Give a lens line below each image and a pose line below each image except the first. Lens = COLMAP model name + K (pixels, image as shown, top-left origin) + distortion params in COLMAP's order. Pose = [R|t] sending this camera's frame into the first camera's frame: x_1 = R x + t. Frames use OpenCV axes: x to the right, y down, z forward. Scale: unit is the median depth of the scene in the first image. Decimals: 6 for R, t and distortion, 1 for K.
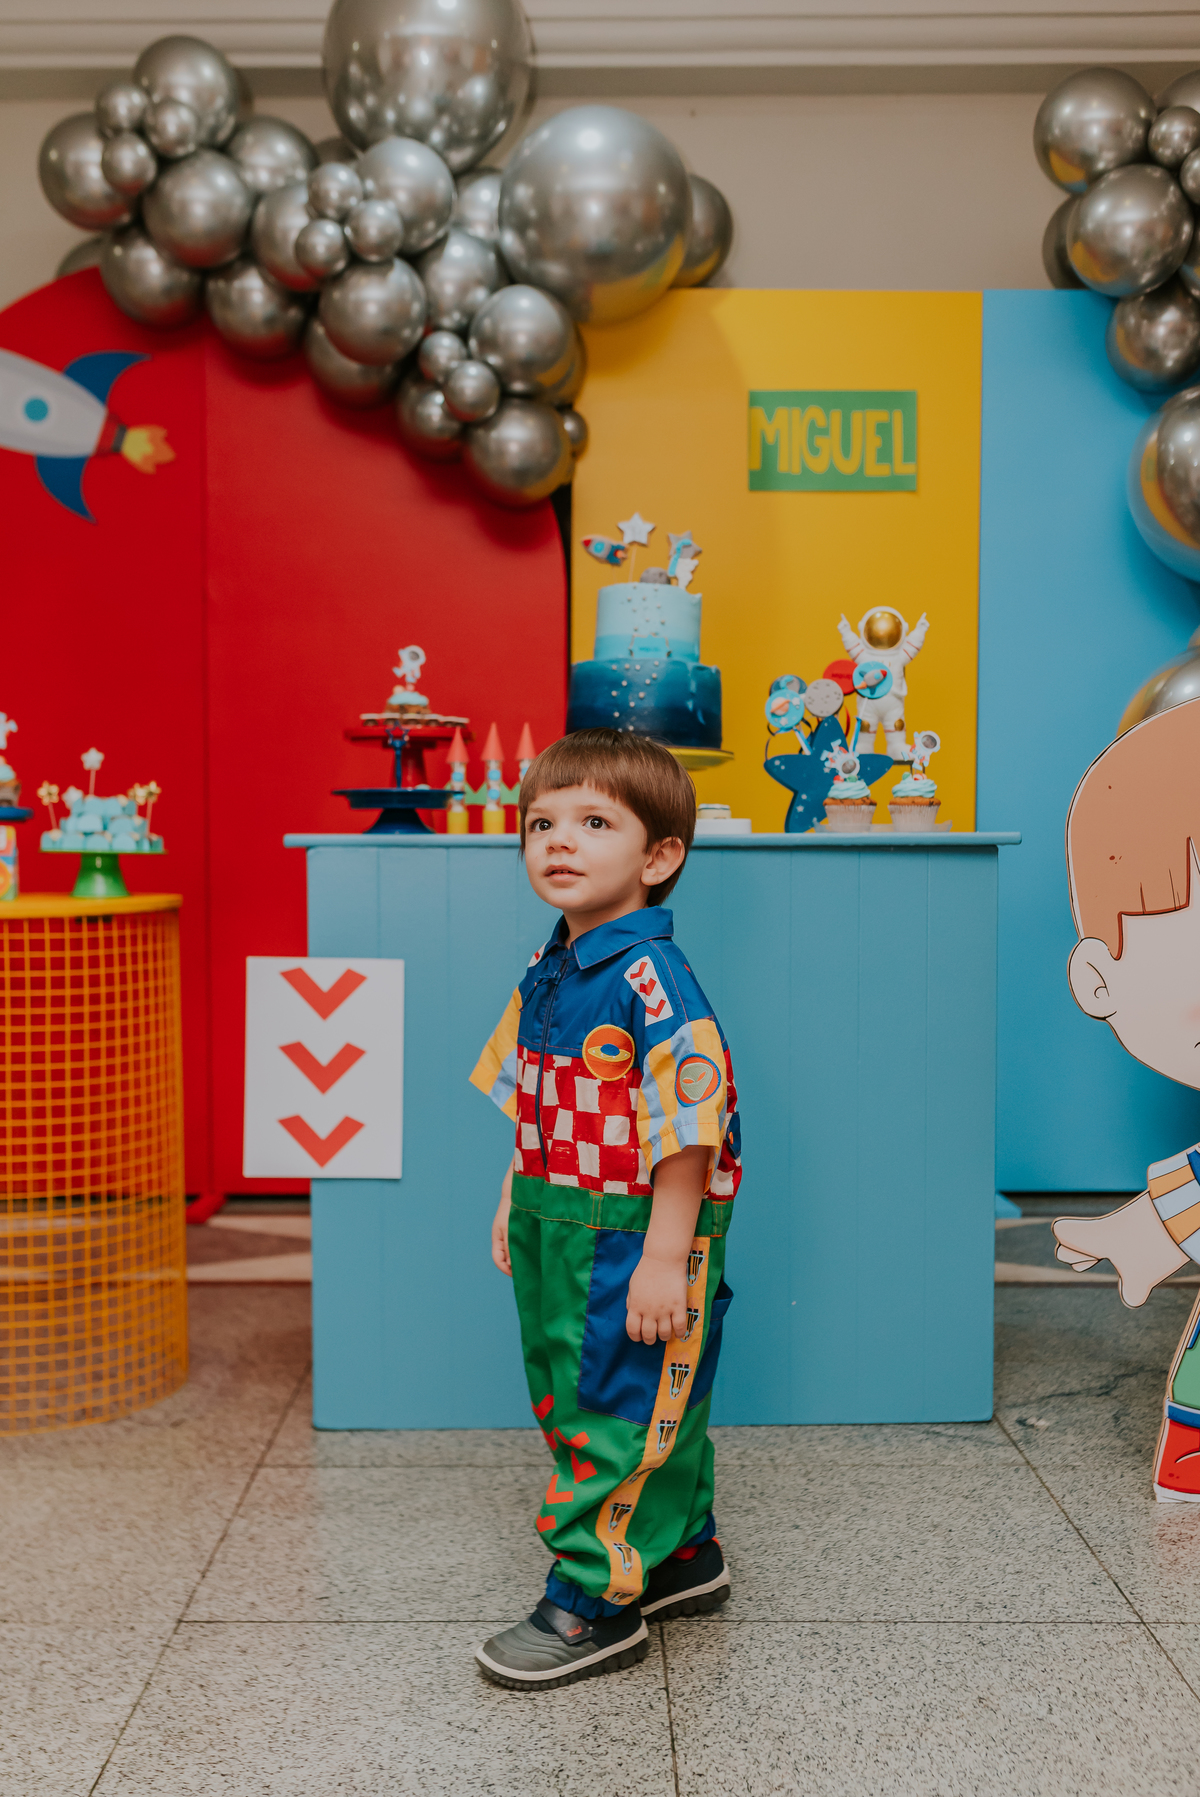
lens RADIAL K [[1797.4, 0, 569.2], [0, 1797.4, 956.0], [0, 0, 1]] dist [0.002850, 0.005867]
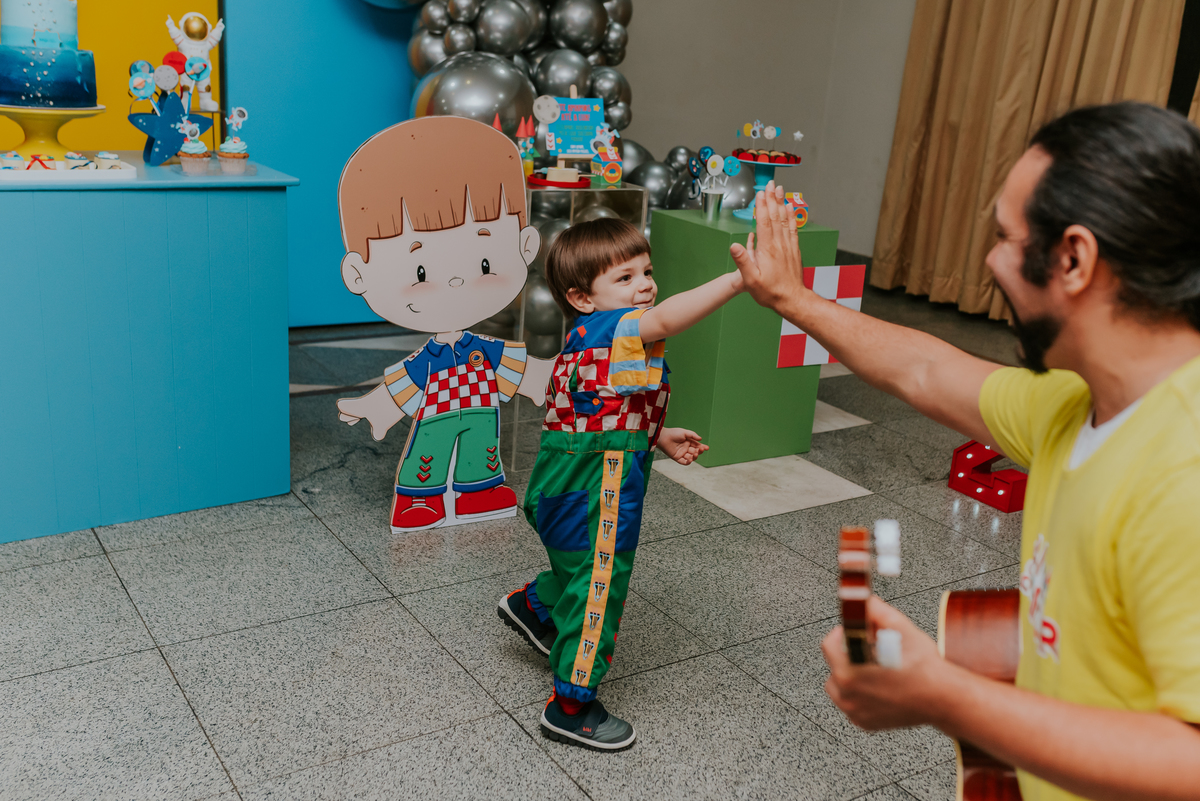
lens RADIAL K [[1166.4, 0, 599.6], [0, 1166.4, 401.9], [0, 0, 1]] dist [-0.007758, 0.009929]
pose [[0.829630, -0.110206, 0.547328, -0.140953], [-0.038155, 0.966841, 0.252512, -0.141361], [-0.557008, -0.230375, 0.797916, -0.120822]]
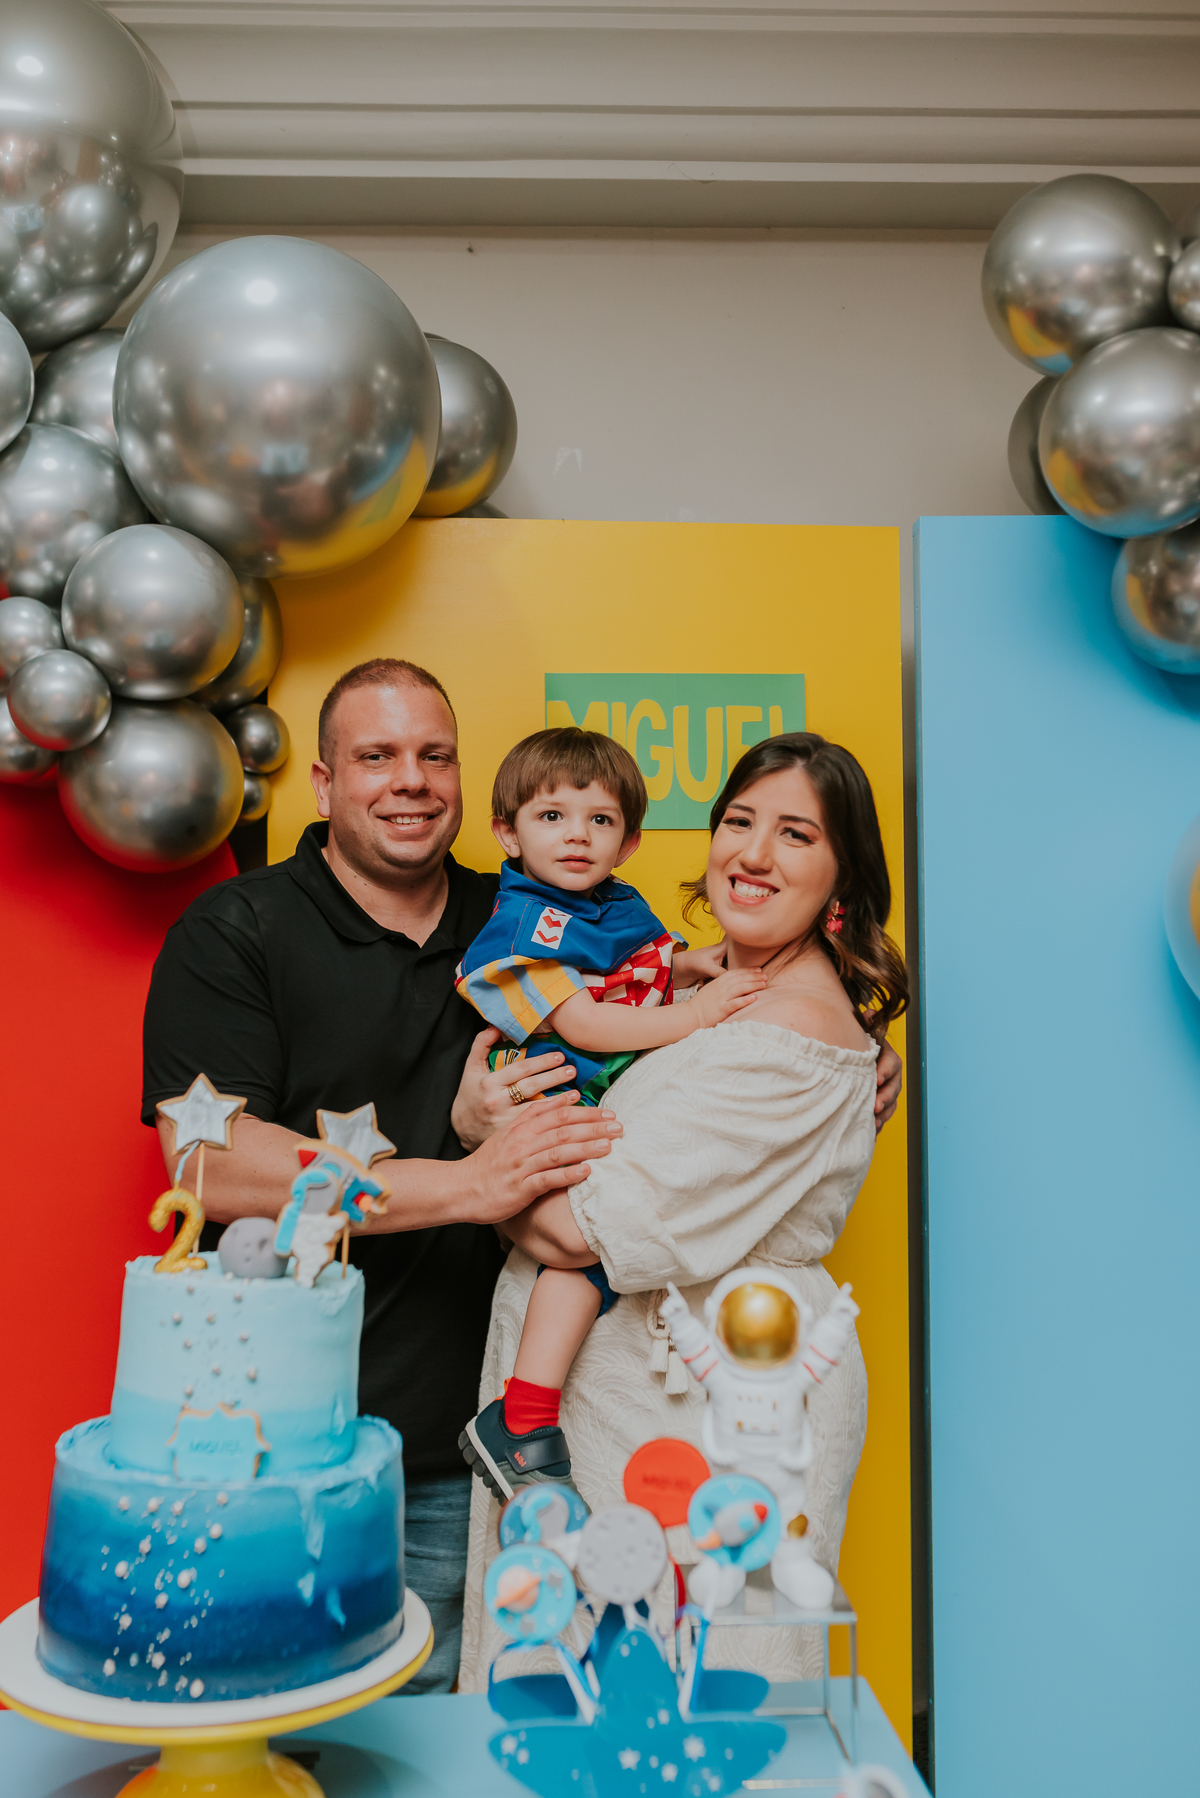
lens RADIAL K [[1747.7, 0, 557.0], [0, 1747.7, 920.3], [0, 0, 1]] dist [-0.007758, 0.009929]
pose [[0.998766, -0.007074, 0.049167, 0.106752], [0.011025, 0.996689, -0.080557, -0.260880], [-0.048434, 0.080999, 0.995537, 0.576006]]
